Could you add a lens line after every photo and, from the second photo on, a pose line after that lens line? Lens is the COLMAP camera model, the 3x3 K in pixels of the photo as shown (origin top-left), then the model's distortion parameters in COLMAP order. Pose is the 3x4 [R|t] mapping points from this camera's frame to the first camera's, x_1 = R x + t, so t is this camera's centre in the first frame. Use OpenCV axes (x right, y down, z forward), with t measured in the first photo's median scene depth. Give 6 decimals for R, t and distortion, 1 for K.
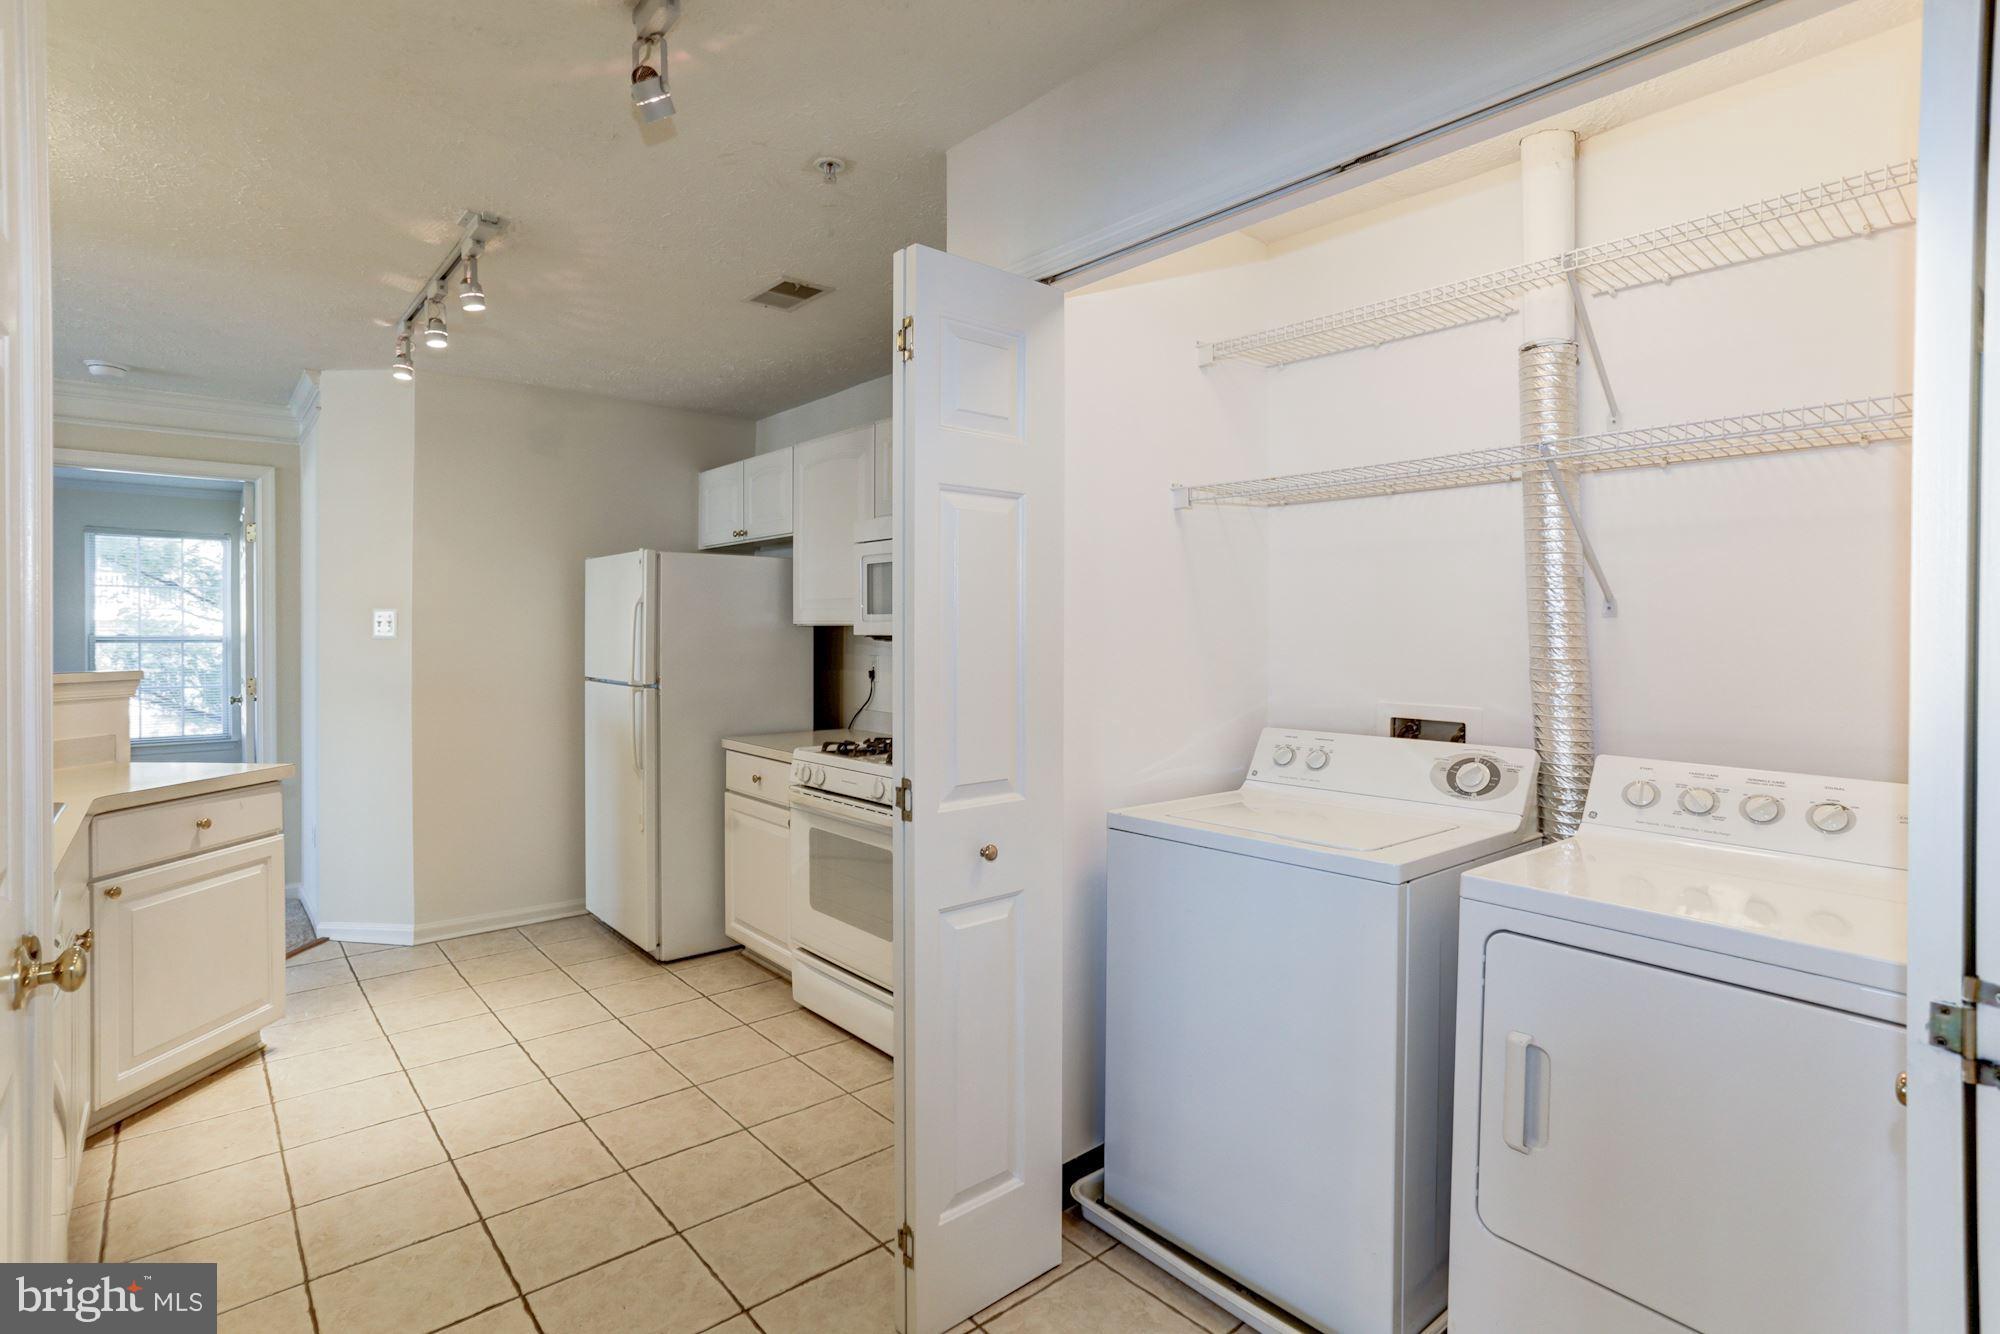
lens RADIAL K [[991.6, 0, 982.3], [0, 991.6, 633.5], [0, 0, 1]] dist [-0.046969, 0.026336]
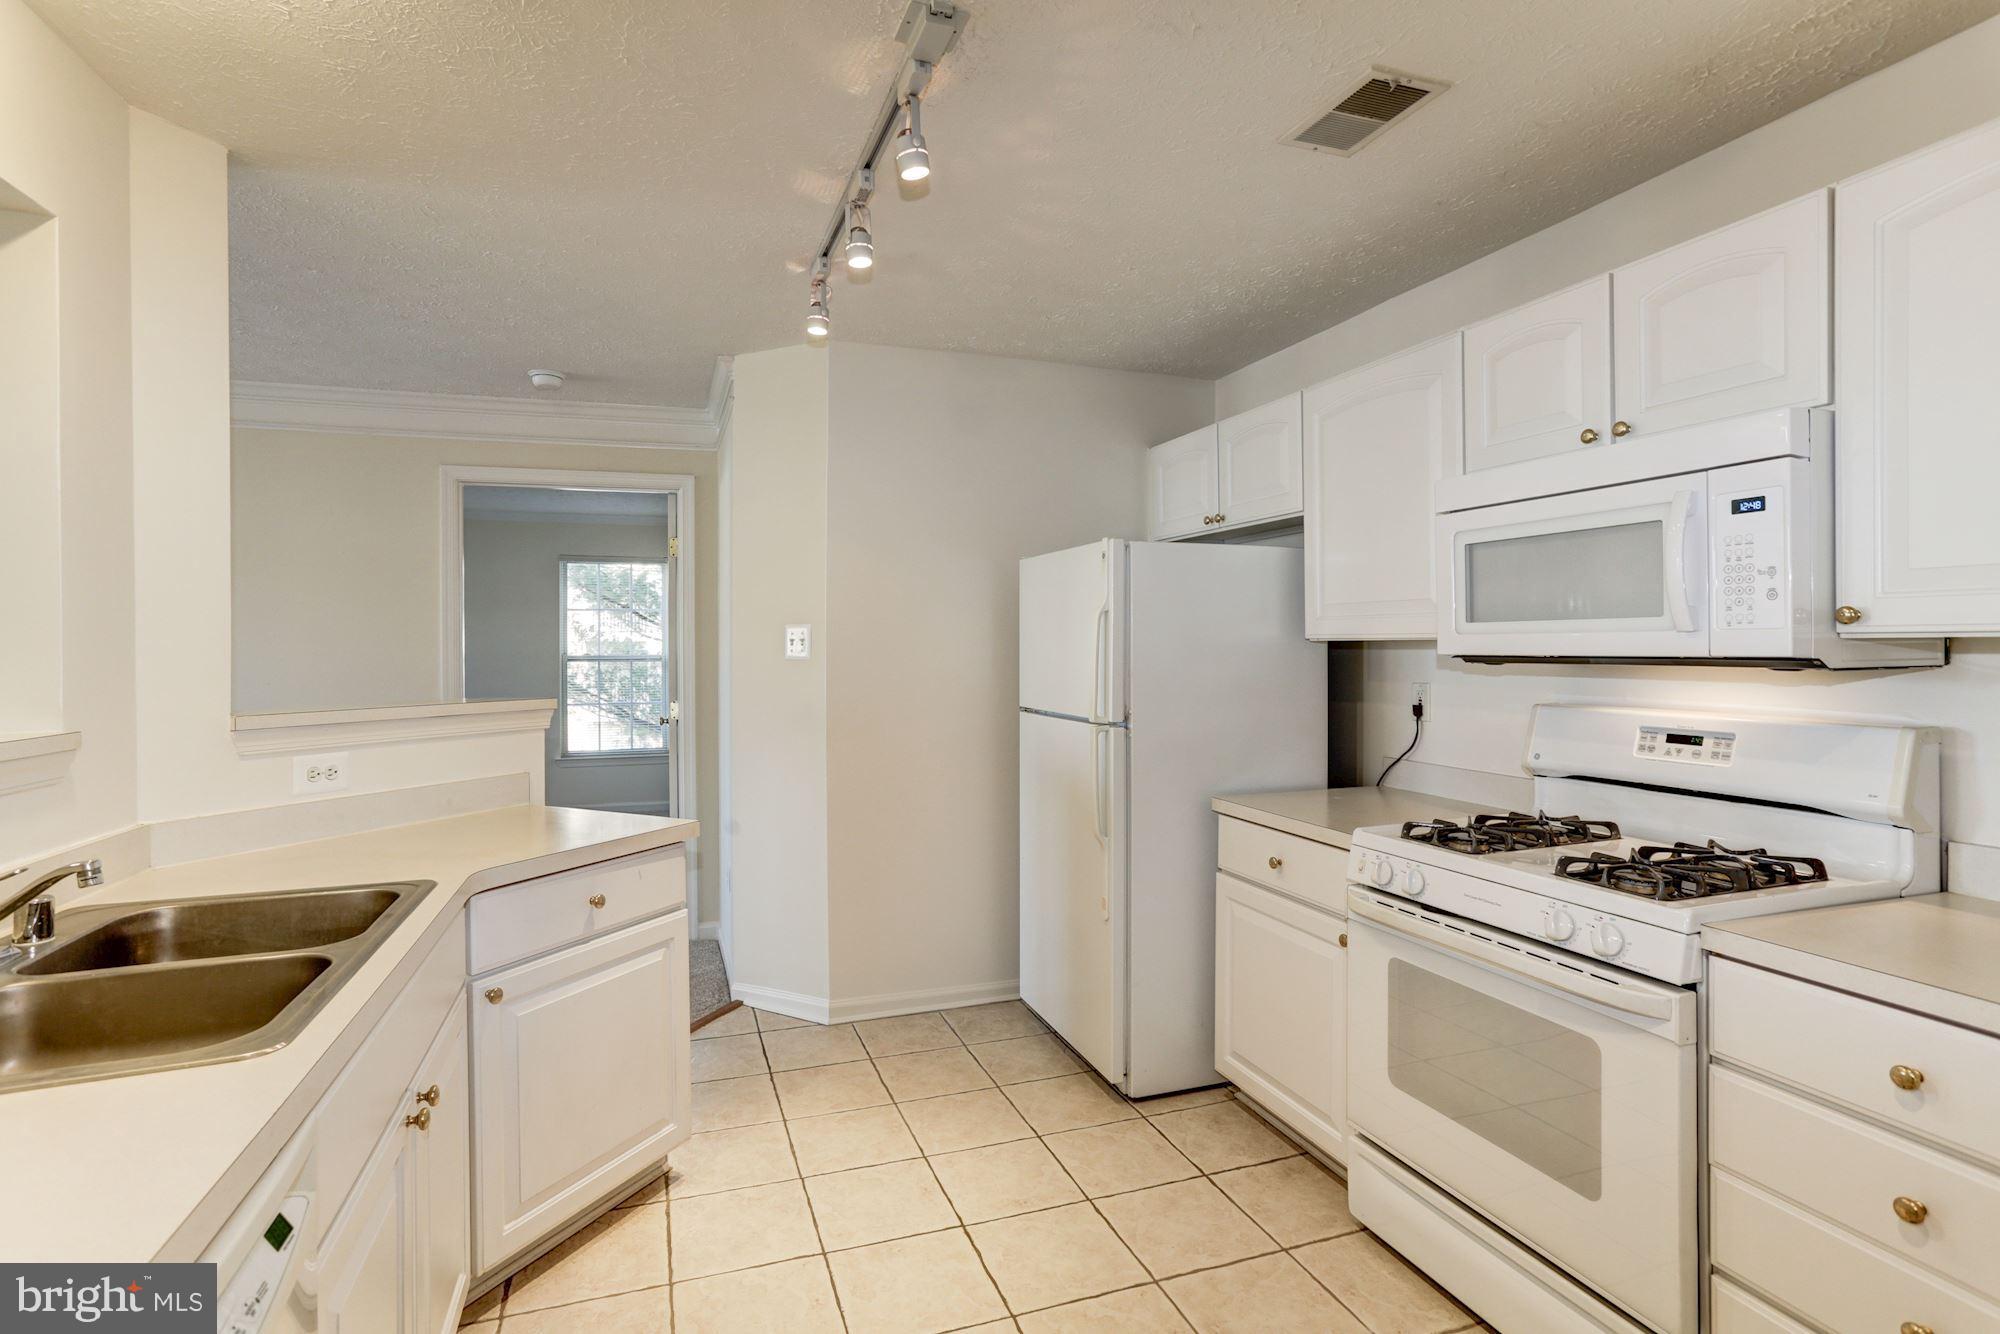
lens RADIAL K [[960.9, 0, 945.2], [0, 960.9, 643.3], [0, 0, 1]] dist [-0.059550, 0.044493]
pose [[0.923938, -0.006819, -0.382481, -0.198151], [0.004269, 0.999963, -0.007513, -0.002528], [0.382518, 0.005309, 0.923933, 0.317008]]
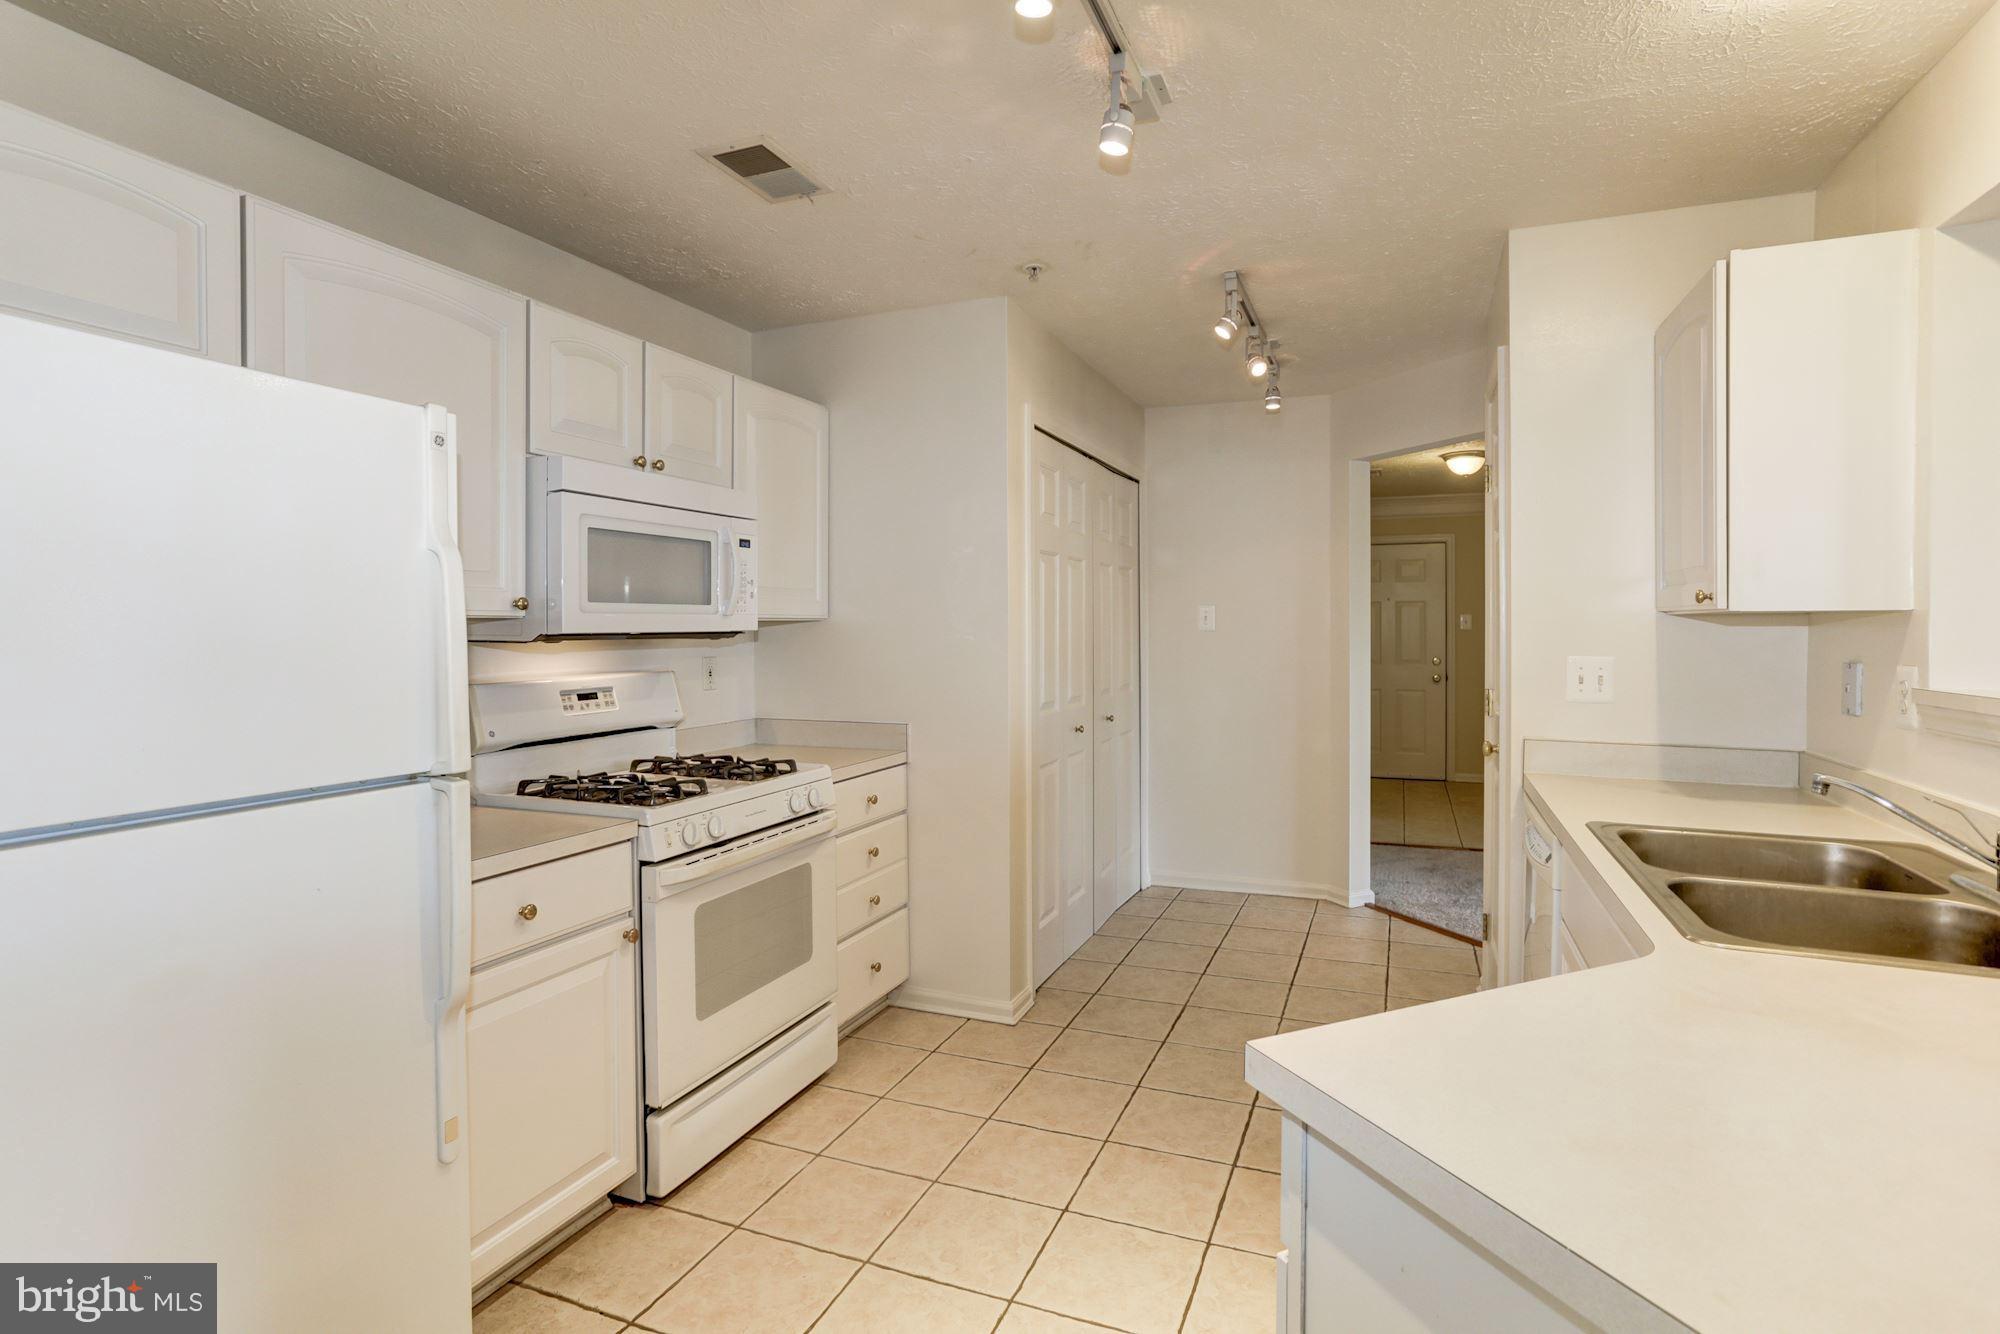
lens RADIAL K [[1004.3, 0, 1001.7], [0, 1004.3, 634.5], [0, 0, 1]] dist [-0.055418, 0.034536]
pose [[-0.471298, -0.008636, 0.881932, -0.863793], [0.006449, 0.999892, 0.013238, -0.004101], [-0.881950, 0.011927, -0.471191, 1.105381]]
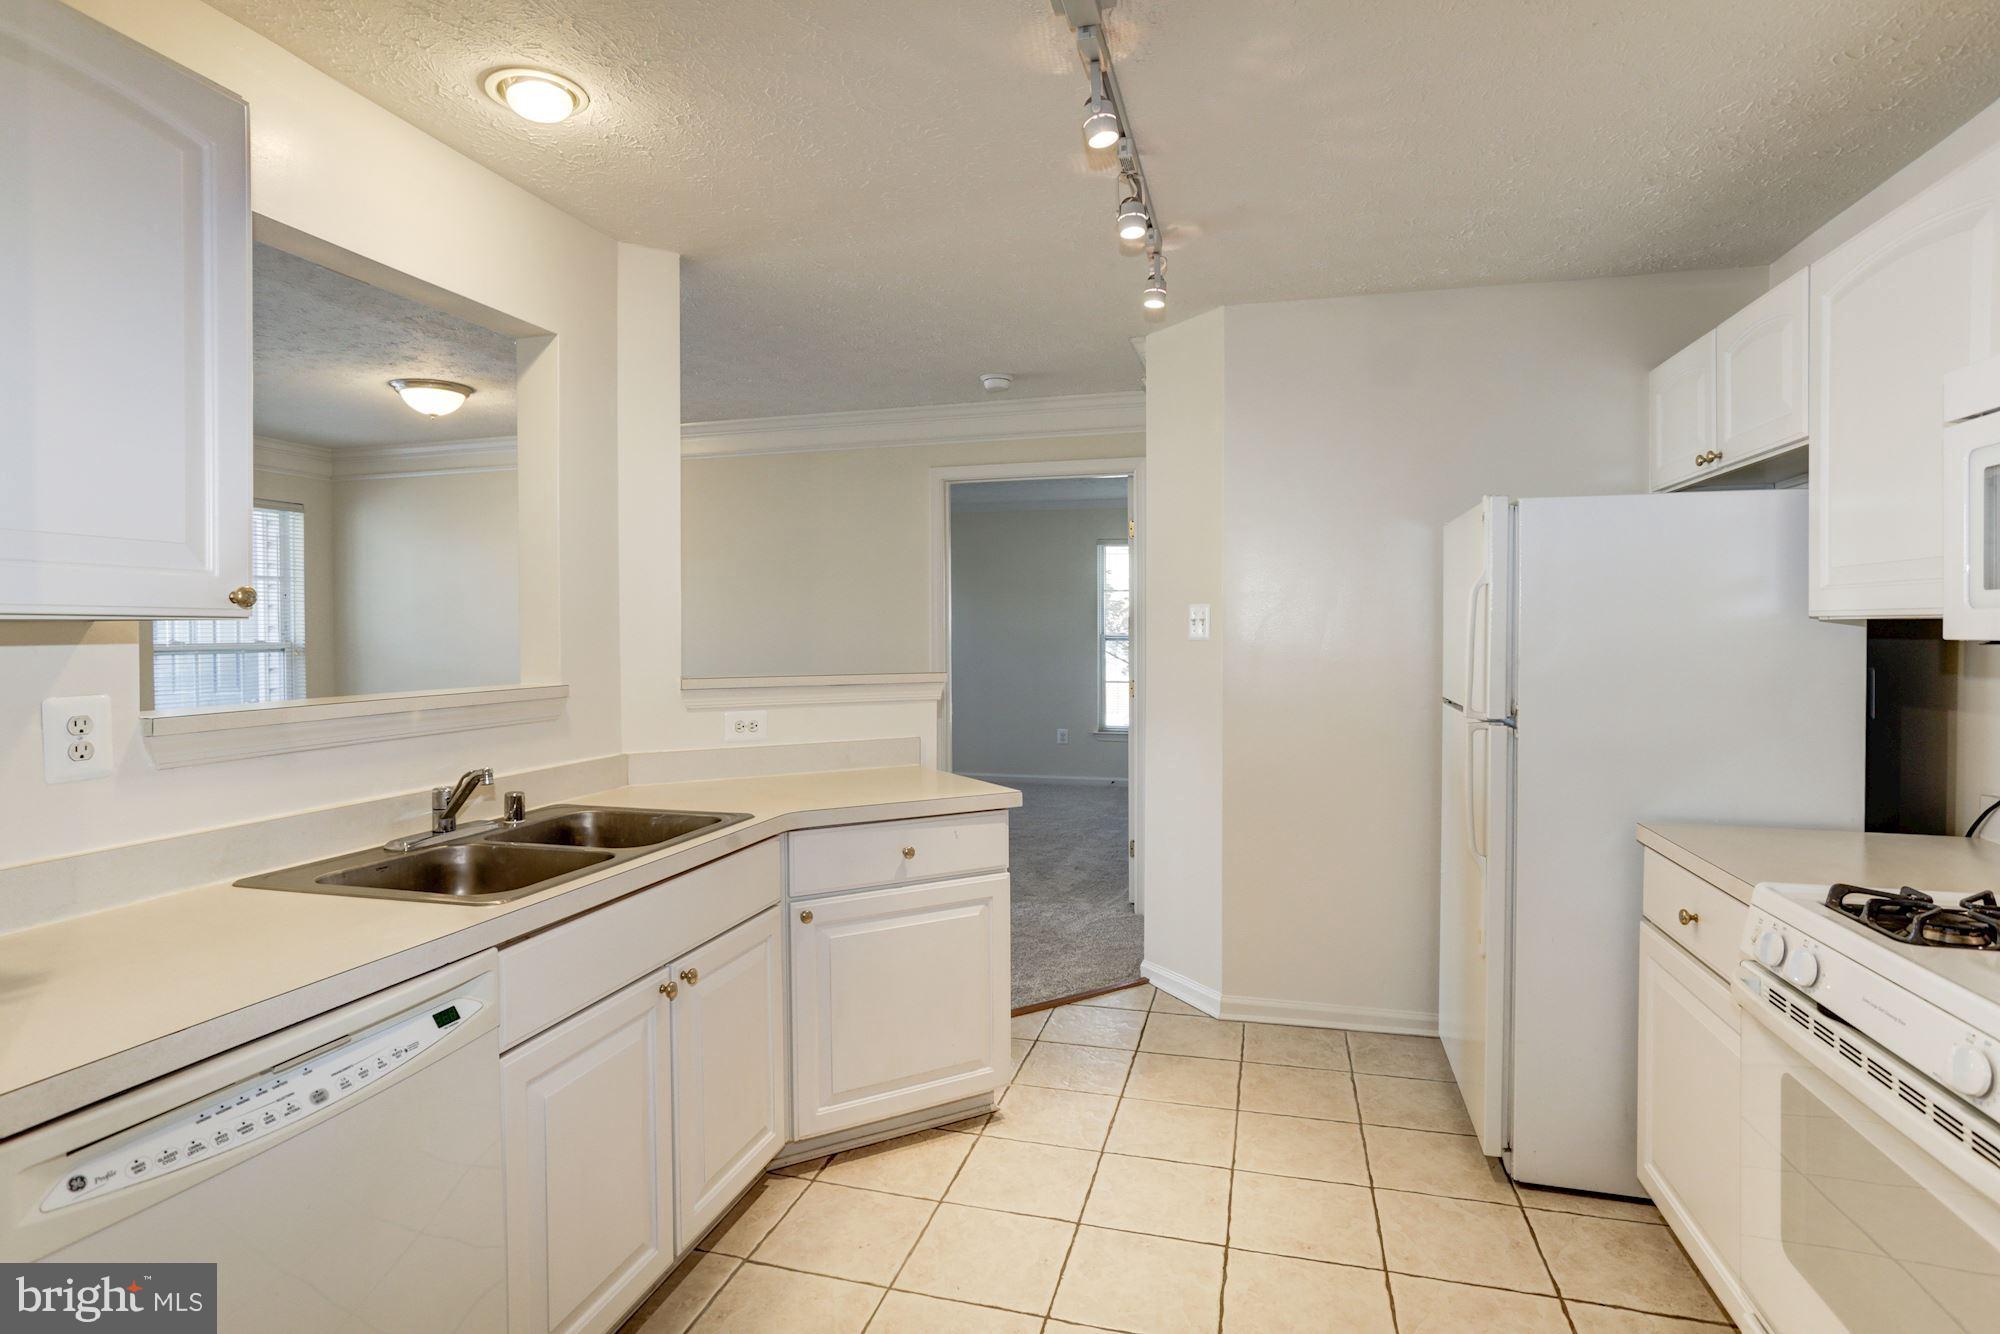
lens RADIAL K [[993.7, 0, 1007.4], [0, 993.7, 638.1], [0, 0, 1]] dist [-0.059165, 0.038128]
pose [[0.558899, 0.005055, -0.829221, -0.007315], [0.000718, 0.999978, 0.006580, -0.002512], [0.829236, -0.004273, 0.558883, 0.452741]]
